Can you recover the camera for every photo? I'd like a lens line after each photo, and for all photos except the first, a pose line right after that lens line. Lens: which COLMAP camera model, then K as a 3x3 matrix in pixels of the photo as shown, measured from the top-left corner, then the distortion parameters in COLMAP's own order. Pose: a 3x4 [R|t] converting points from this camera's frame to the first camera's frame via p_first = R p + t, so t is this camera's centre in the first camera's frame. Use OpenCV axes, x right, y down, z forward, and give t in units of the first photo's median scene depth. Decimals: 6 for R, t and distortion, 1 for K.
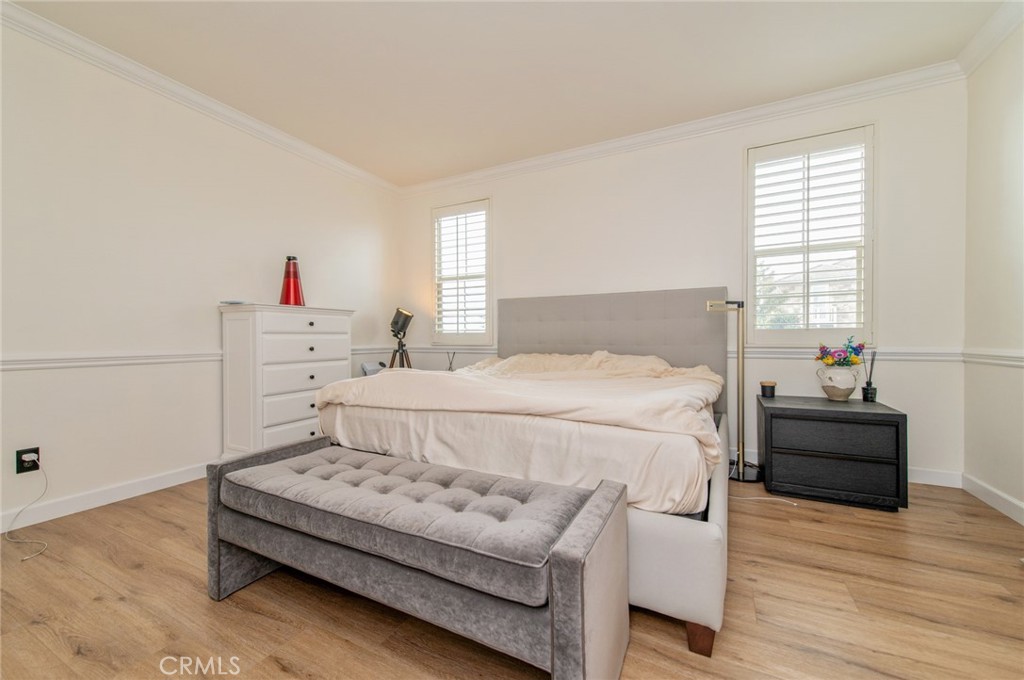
lens RADIAL K [[398.8, 0, 514.9], [0, 398.8, 334.7], [0, 0, 1]] dist [0.010151, -0.000435]
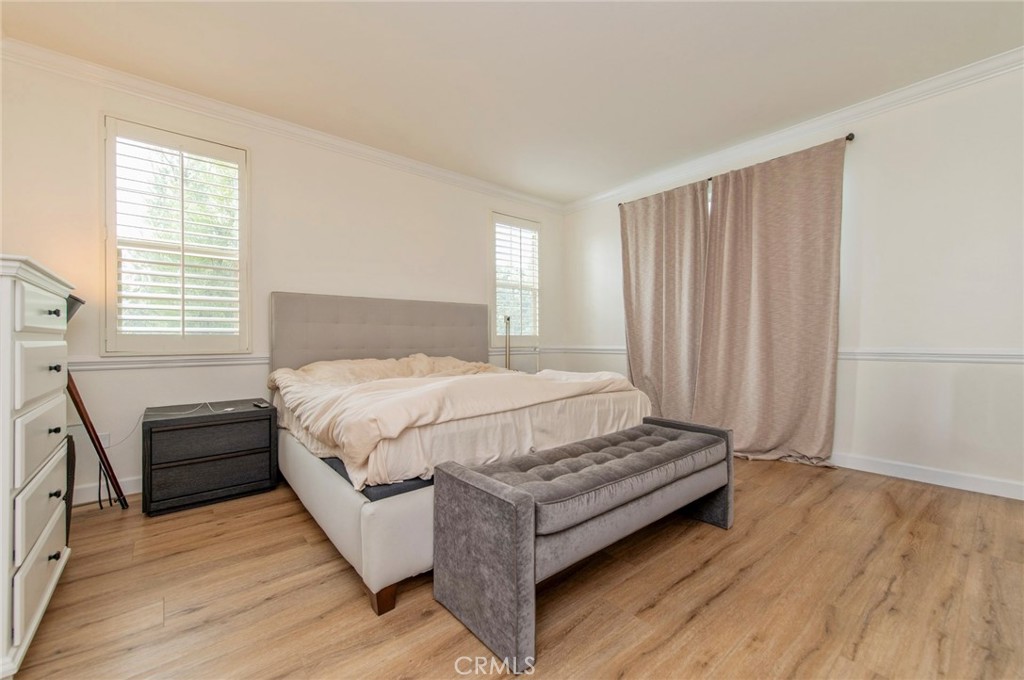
lens RADIAL K [[405.8, 0, 512.0], [0, 405.8, 340.0], [0, 0, 1]] dist [0.002257, -0.000045]
pose [[0.395261, 0.001049, 0.918568, -0.811478], [-0.001885, 0.999998, -0.000331, 0.004125], [-0.918567, -0.001601, 0.395262, 0.386191]]
